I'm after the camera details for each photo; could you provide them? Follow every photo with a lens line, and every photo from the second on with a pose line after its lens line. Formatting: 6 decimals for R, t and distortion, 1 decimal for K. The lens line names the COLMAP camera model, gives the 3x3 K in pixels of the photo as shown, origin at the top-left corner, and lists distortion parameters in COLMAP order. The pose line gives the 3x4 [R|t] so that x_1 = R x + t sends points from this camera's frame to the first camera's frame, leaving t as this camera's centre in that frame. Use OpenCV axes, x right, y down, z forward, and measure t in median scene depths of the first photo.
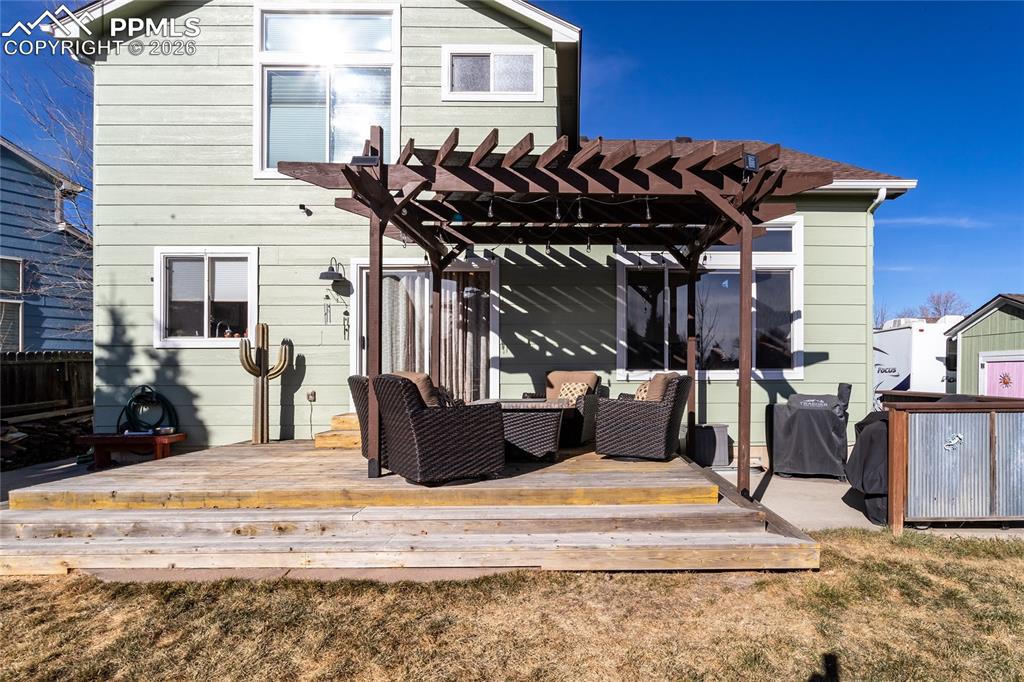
lens RADIAL K [[570.4, 0, 555.9], [0, 570.4, 368.5], [0, 0, 1]] dist [0.000756, 0.002336]
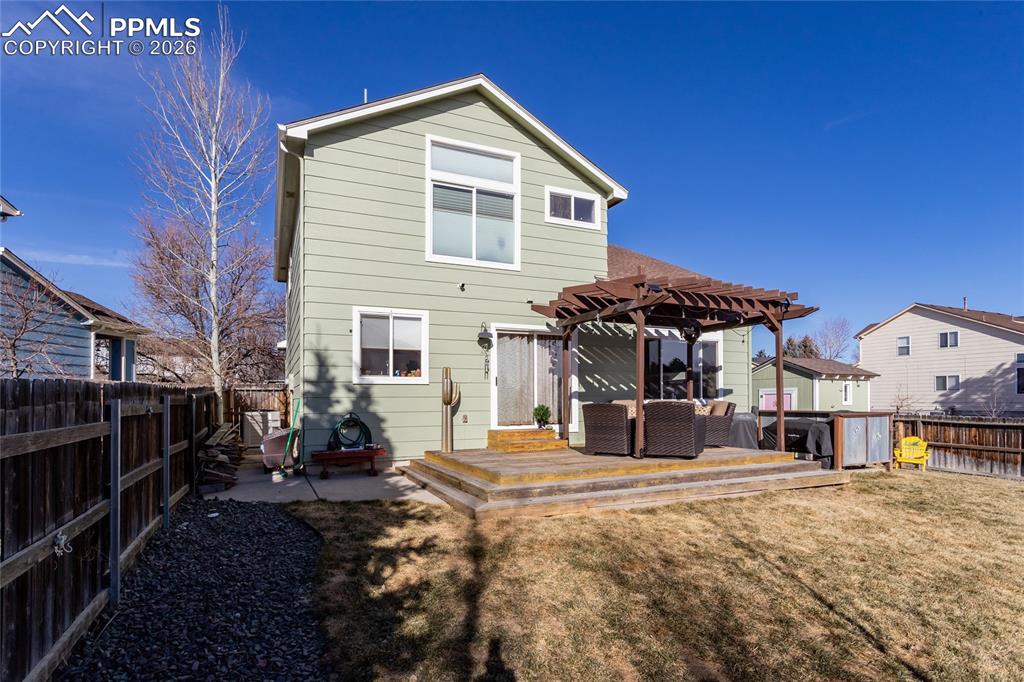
lens RADIAL K [[515.1, 0, 488.6], [0, 515.1, 392.2], [0, 0, 1]] dist [0.004479, 0.000483]
pose [[0.920840, 0.001916, 0.389936, -0.871027], [0.002754, 0.999931, -0.011416, -0.002686], [-0.389931, 0.011586, 0.920771, -0.197152]]
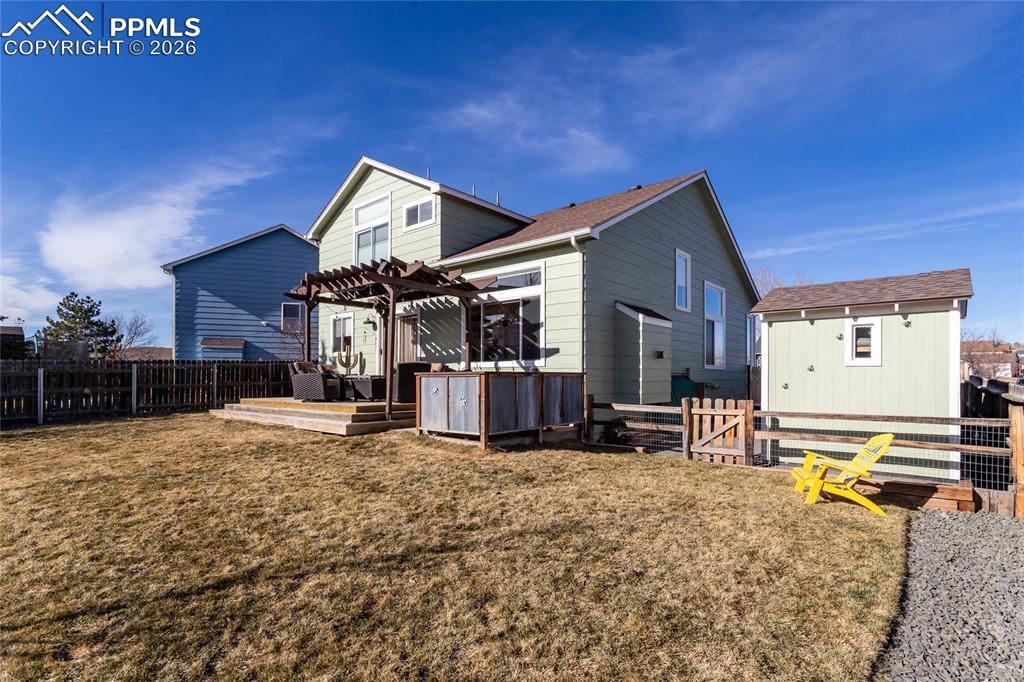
lens RADIAL K [[491.1, 0, 498.4], [0, 491.1, 368.2], [0, 0, 1]] dist [-0.000513, 0.001352]
pose [[0.738547, -0.010452, -0.674120, 1.247124], [0.003561, 0.999926, -0.011603, 0.039985], [0.674192, 0.006169, 0.738530, -0.072760]]
